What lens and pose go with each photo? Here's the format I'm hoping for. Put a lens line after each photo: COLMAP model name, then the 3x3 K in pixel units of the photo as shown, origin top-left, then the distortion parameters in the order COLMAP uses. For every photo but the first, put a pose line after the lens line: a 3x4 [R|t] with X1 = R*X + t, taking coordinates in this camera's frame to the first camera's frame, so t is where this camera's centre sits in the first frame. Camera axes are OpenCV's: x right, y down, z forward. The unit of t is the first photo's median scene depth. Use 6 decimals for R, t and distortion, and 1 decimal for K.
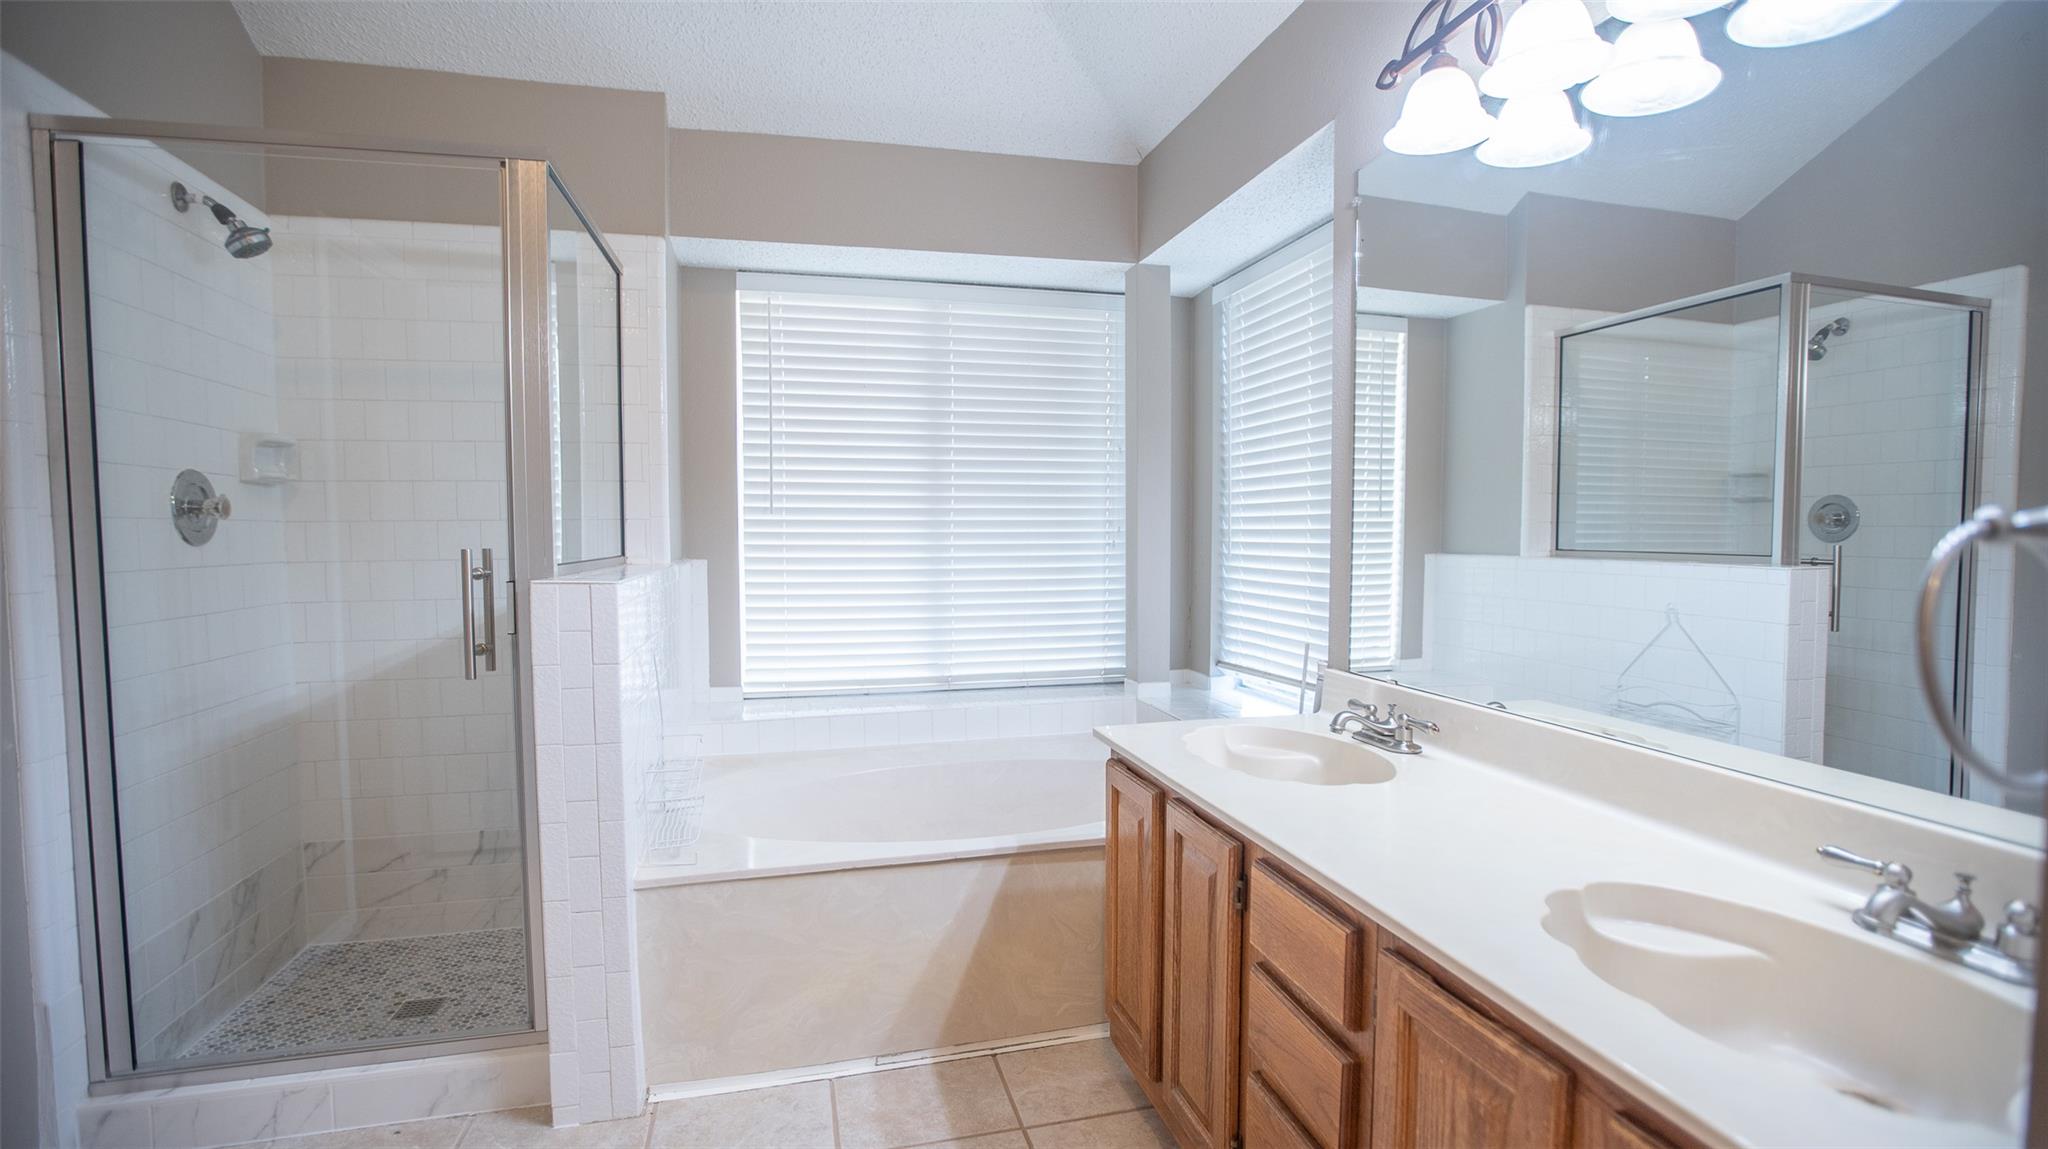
lens RADIAL K [[958.0, 0, 1039.3], [0, 958.0, 585.3], [0, 0, 1]] dist [-0.056777, 0.017402]
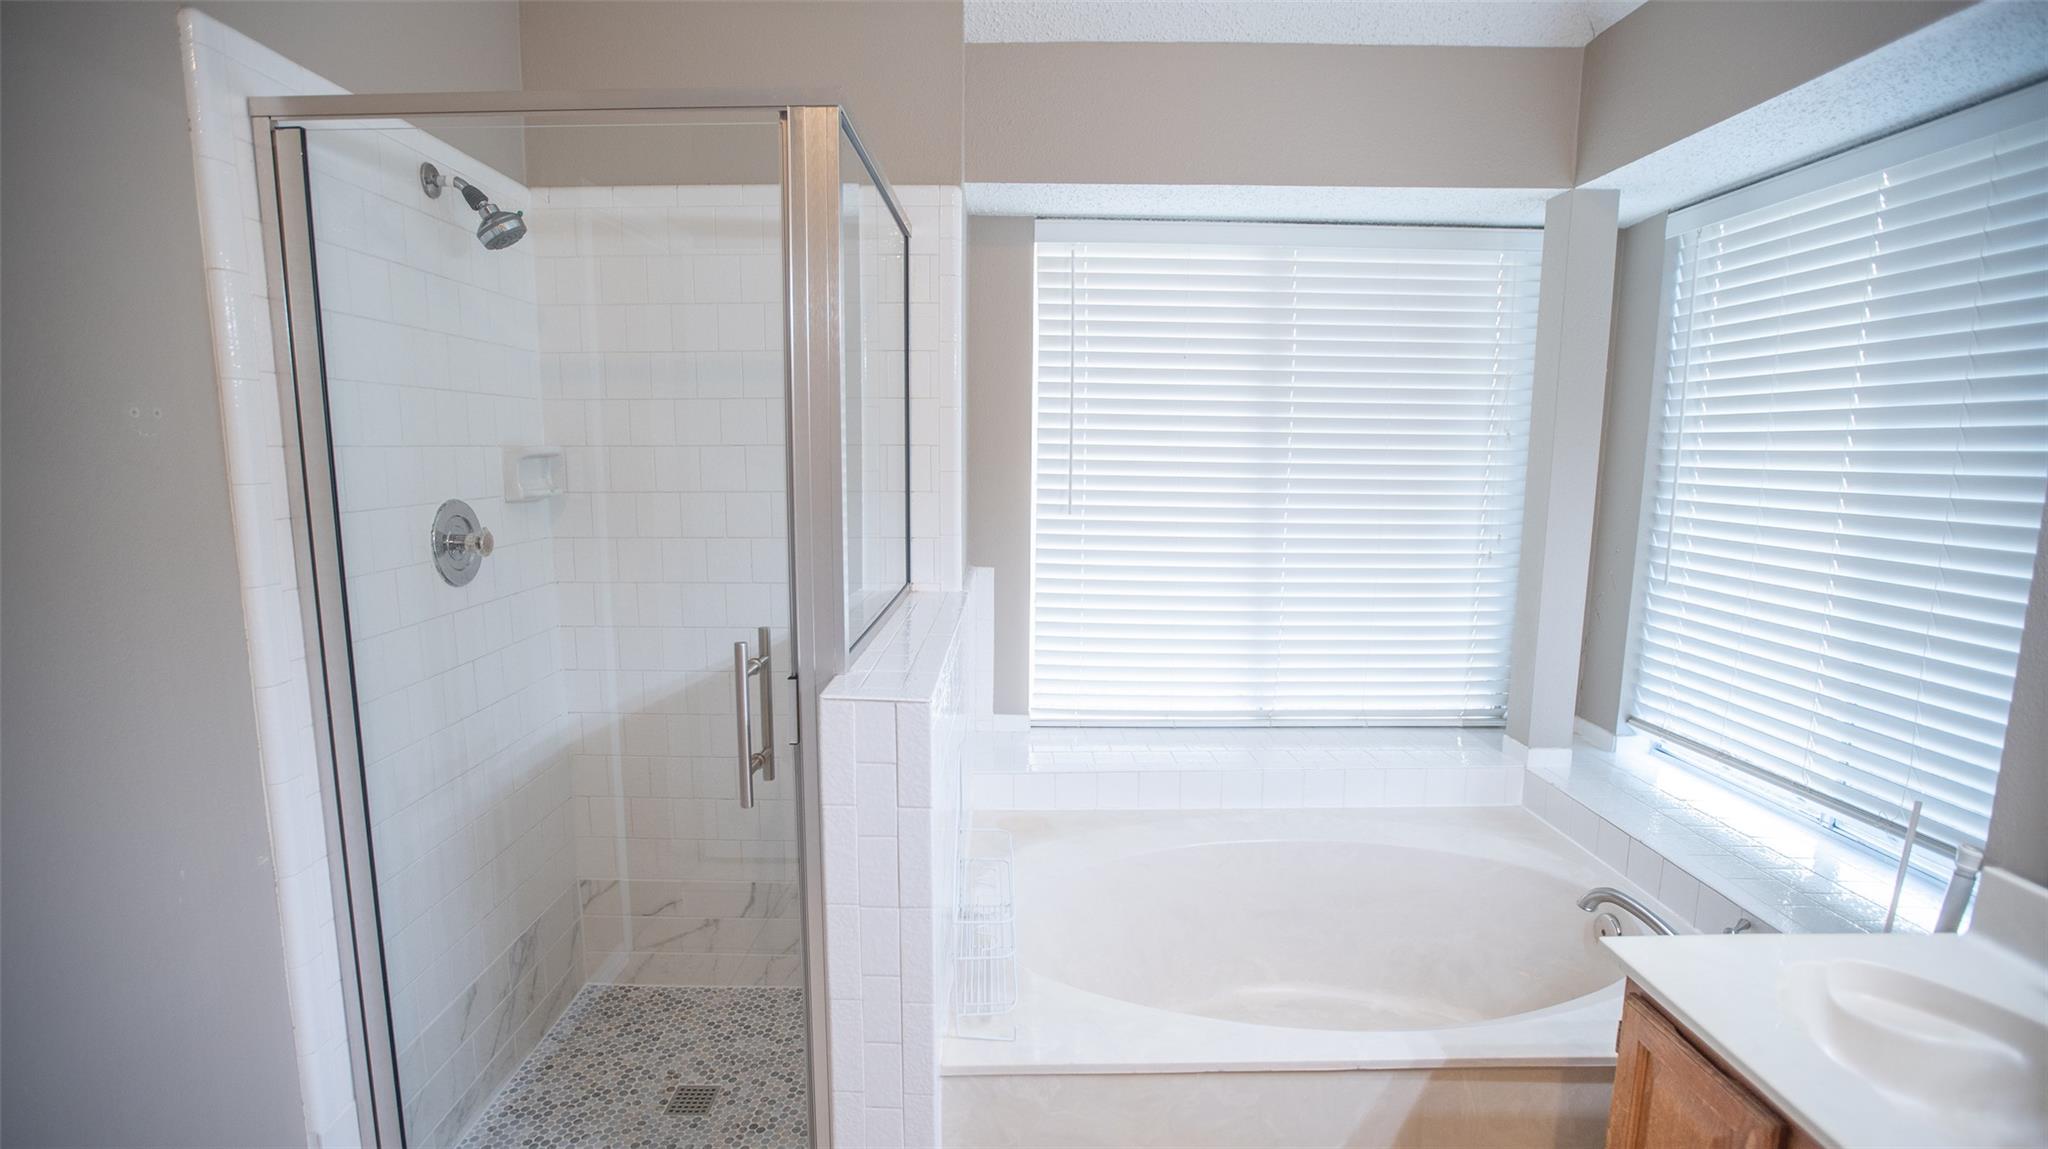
lens RADIAL K [[955.8, 0, 1019.3], [0, 955.8, 586.7], [0, 0, 1]] dist [-0.060566, 0.023019]
pose [[0.966388, 0.046881, -0.252777, -0.140811], [-0.024256, 0.995473, 0.091894, -0.113433], [0.255941, -0.082674, 0.963151, 0.226576]]
